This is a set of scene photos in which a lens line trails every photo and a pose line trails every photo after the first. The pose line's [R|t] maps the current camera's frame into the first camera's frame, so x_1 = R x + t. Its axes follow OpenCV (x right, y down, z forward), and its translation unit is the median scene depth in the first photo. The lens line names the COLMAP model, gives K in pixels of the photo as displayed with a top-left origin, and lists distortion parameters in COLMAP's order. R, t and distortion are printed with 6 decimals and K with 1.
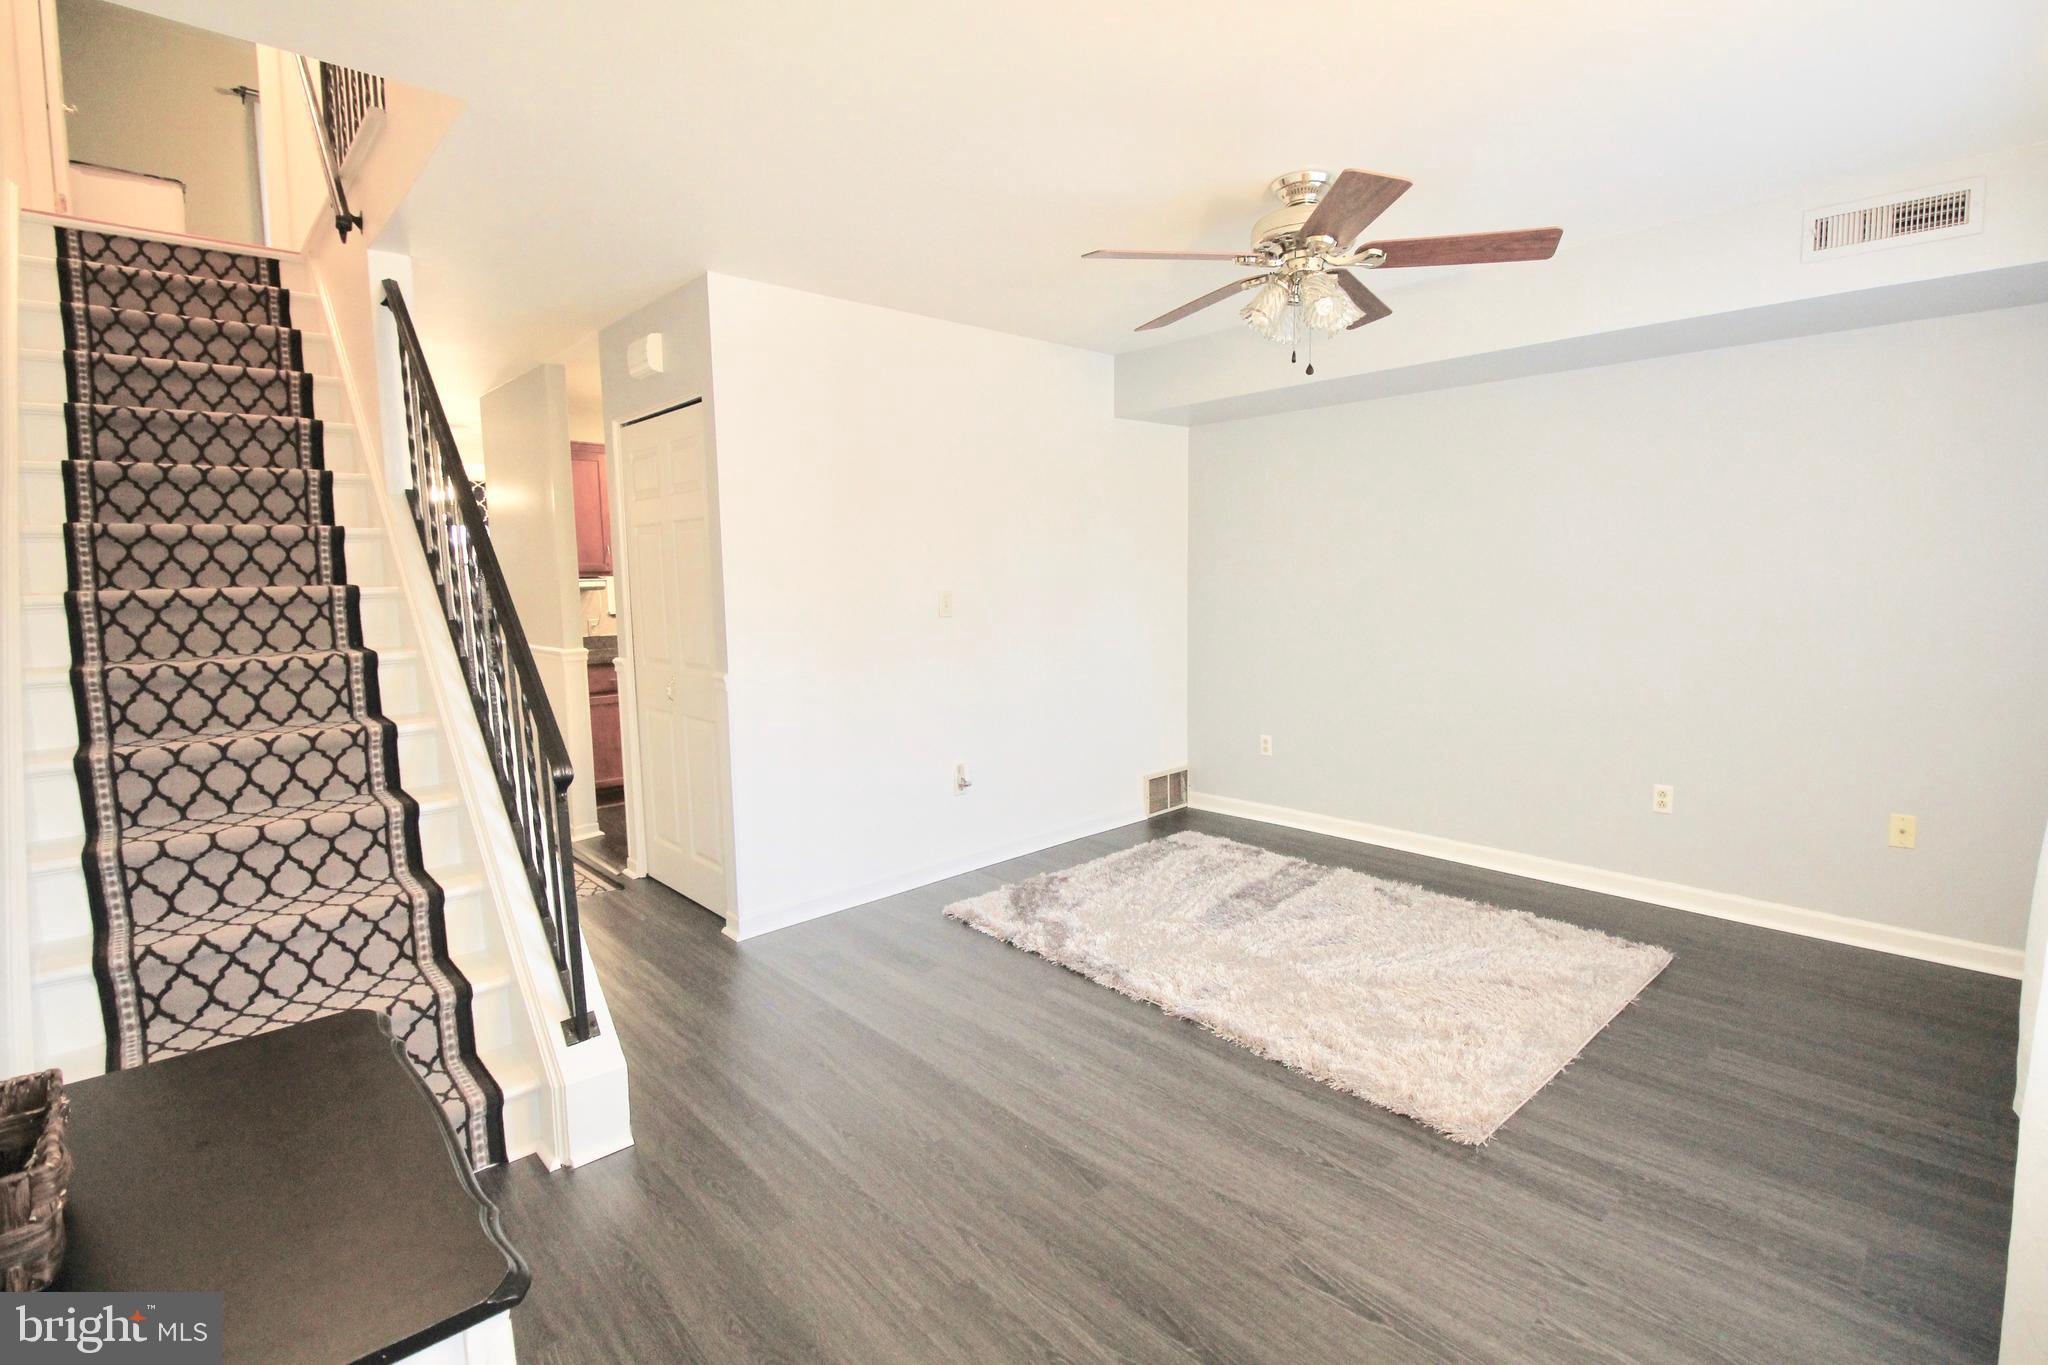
lens RADIAL K [[950.2, 0, 1043.1], [0, 950.2, 676.7], [0, 0, 1]] dist [0.002942, -0.014593]
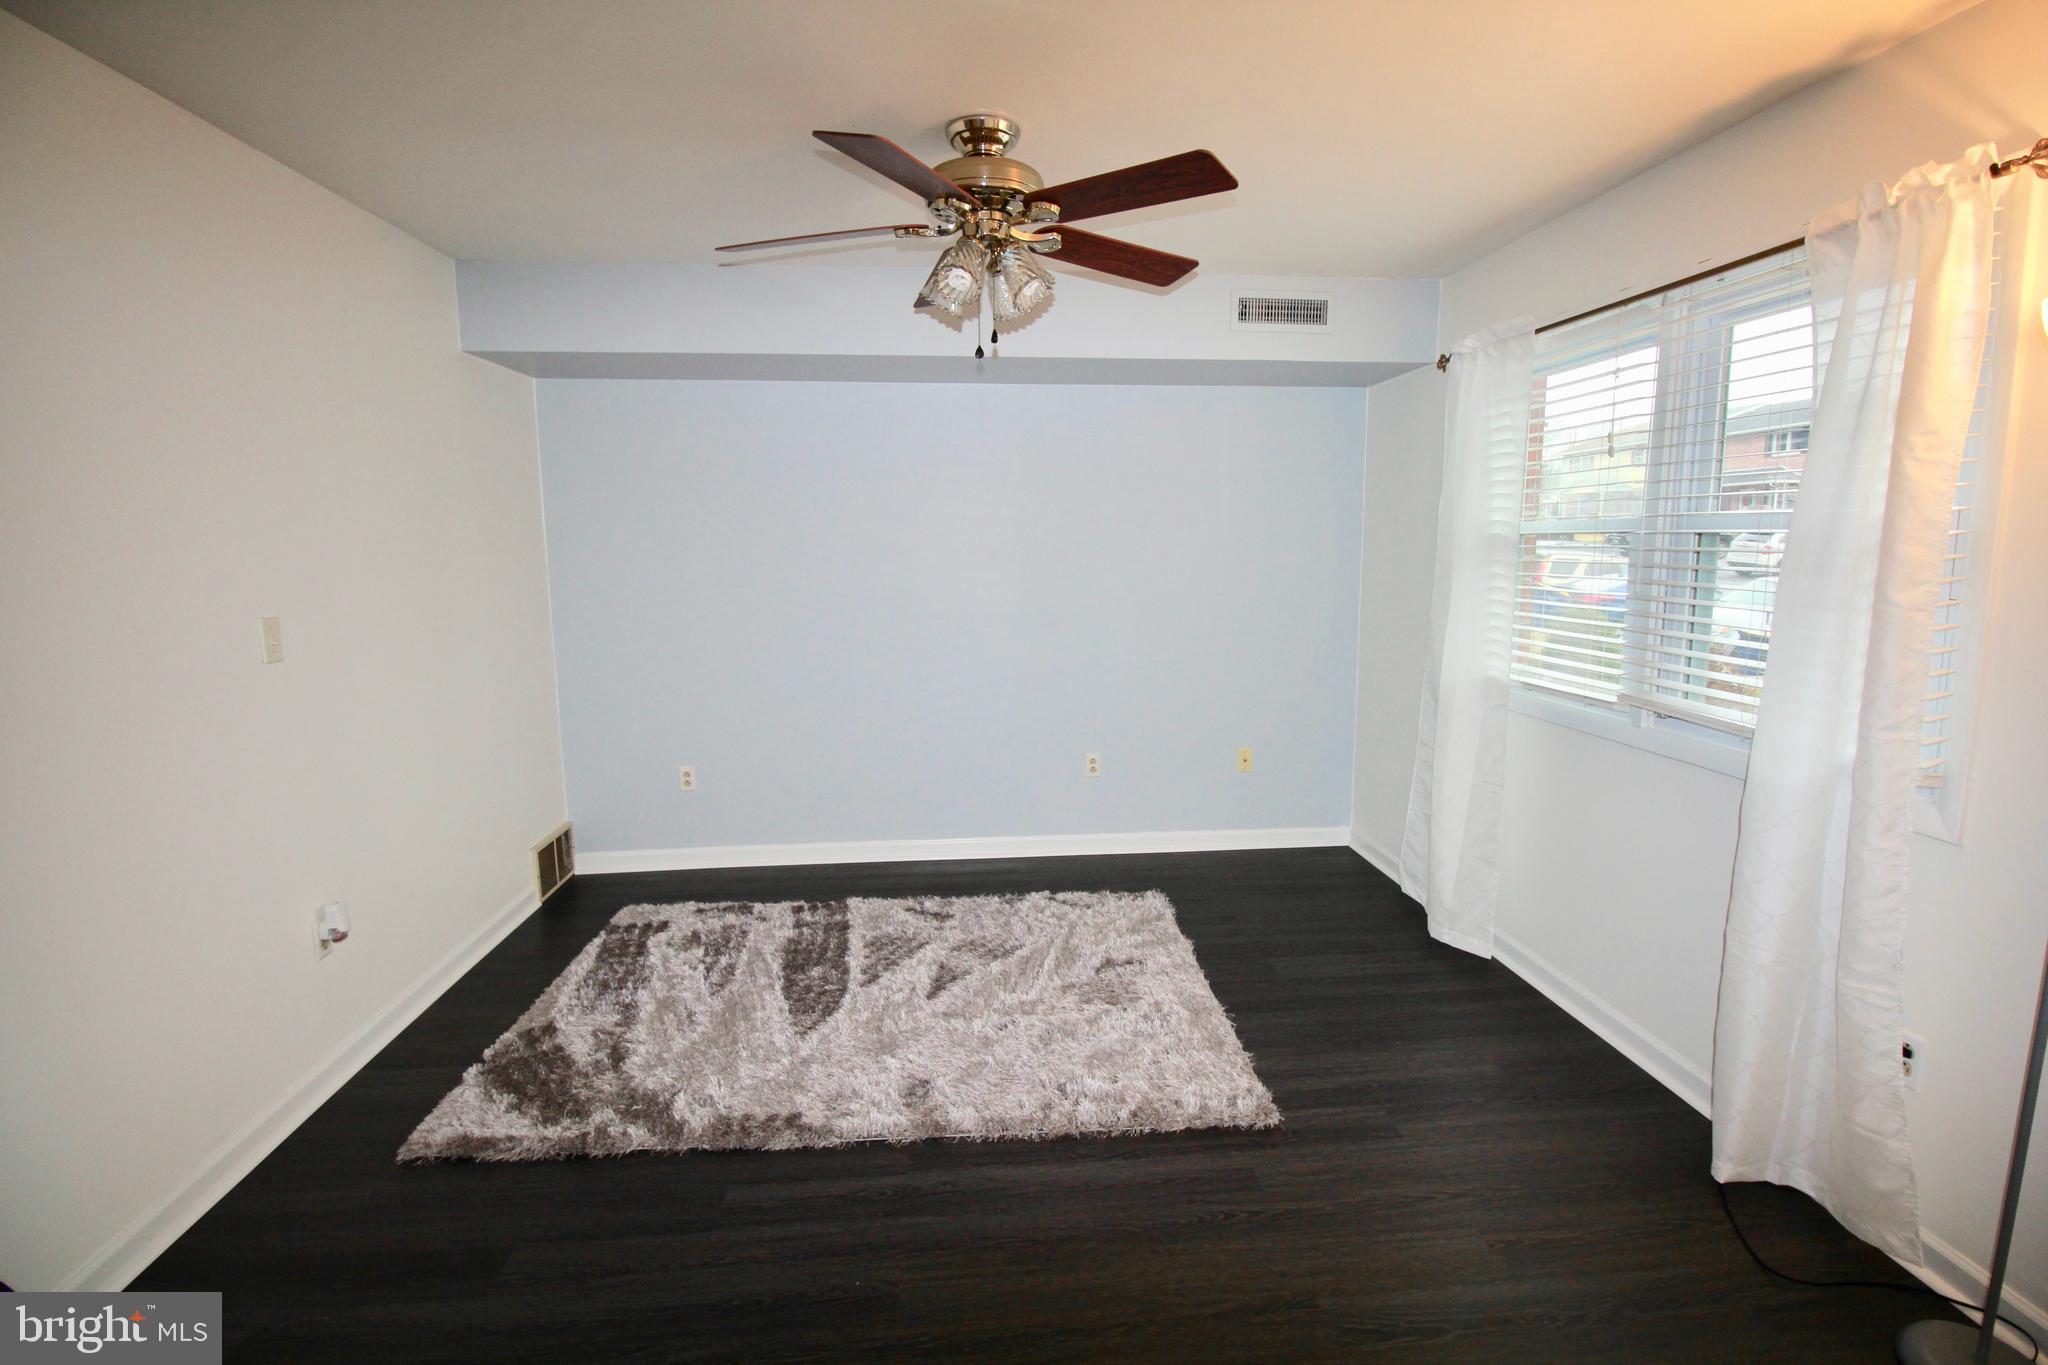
lens RADIAL K [[964.3, 0, 1028.8], [0, 964.3, 635.6], [0, 0, 1]] dist [-0.001650, -0.000198]
pose [[0.619570, -0.061011, 0.782567, -0.310642], [0.086093, 0.996242, 0.009509, -0.045541], [-0.780206, 0.061482, 0.622494, 0.316964]]
